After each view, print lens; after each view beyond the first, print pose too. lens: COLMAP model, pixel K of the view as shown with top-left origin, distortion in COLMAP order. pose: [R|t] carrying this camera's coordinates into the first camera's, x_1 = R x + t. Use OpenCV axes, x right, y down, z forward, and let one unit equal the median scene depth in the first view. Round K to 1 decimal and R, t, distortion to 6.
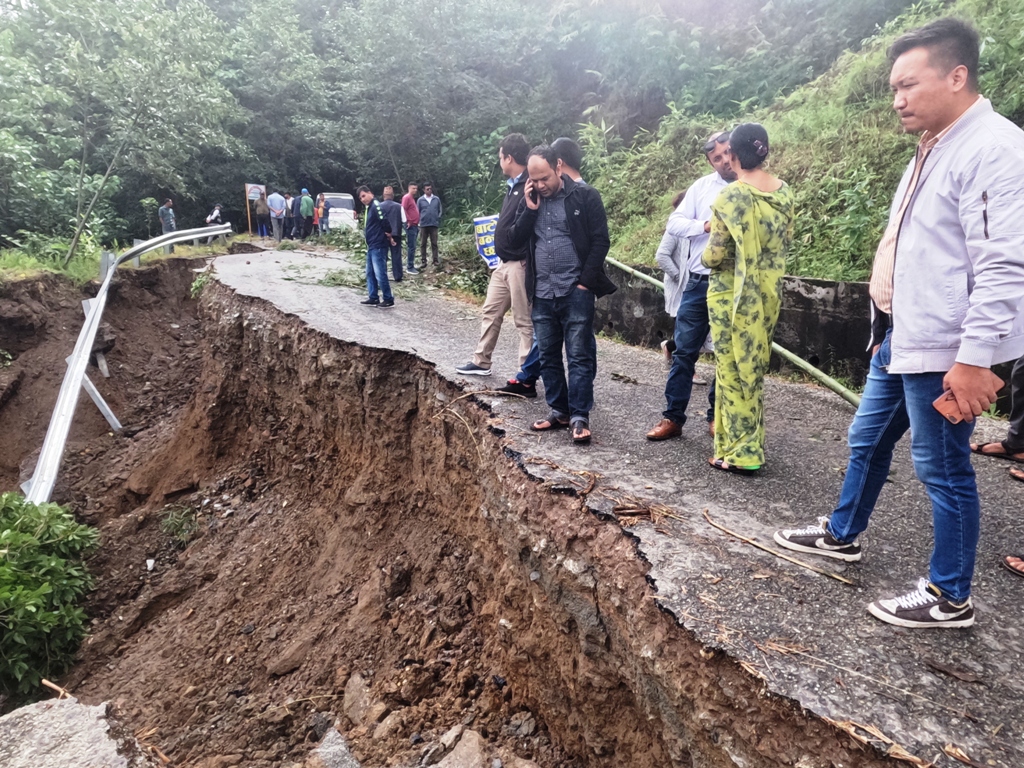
lens RADIAL K [[686.9, 0, 509.8], [0, 686.9, 385.0], [0, 0, 1]] dist [-0.002505, 0.004973]
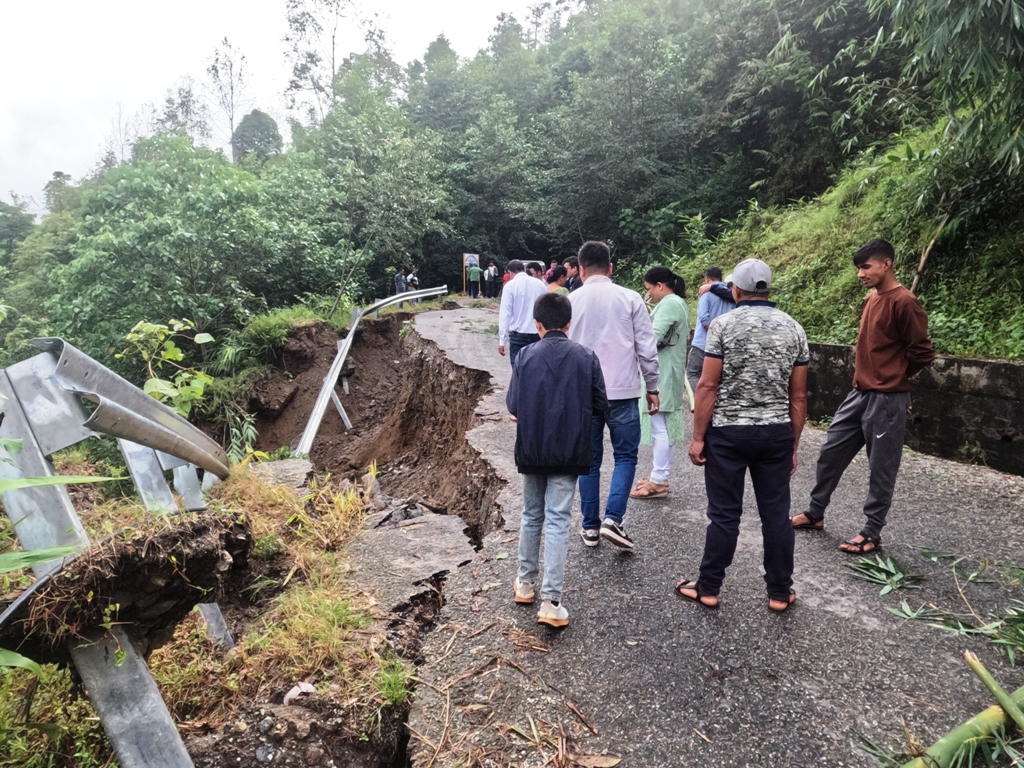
lens RADIAL K [[686.9, 0, 515.8], [0, 686.9, 377.8], [0, 0, 1]] dist [-0.002505, 0.004973]
pose [[0.950833, 0.043005, -0.306703, 0.384894], [-0.069450, 0.994699, -0.075834, 0.080446], [0.301816, 0.093407, 0.948779, -0.532746]]
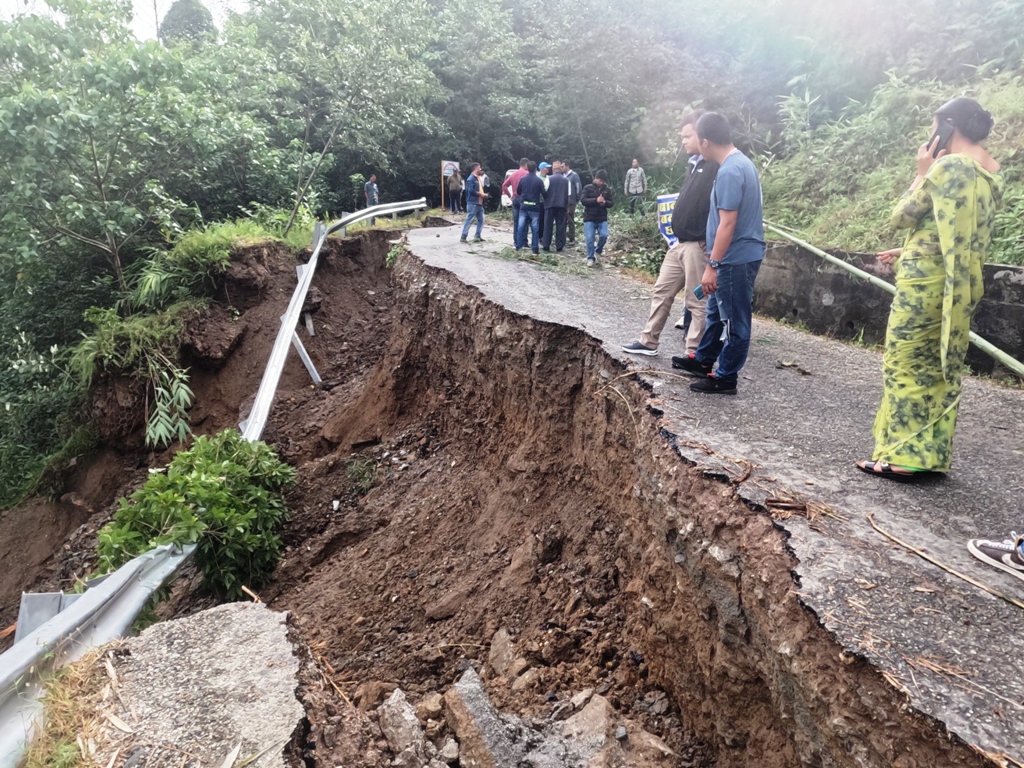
lens RADIAL K [[686.9, 0, 510.8], [0, 686.9, 382.6], [0, 0, 1]] dist [-0.002505, 0.004973]
pose [[0.966440, 0.077611, -0.244888, 0.010287], [-0.070690, 0.996814, 0.036938, 0.001944], [0.246975, -0.018387, 0.968847, -0.008149]]
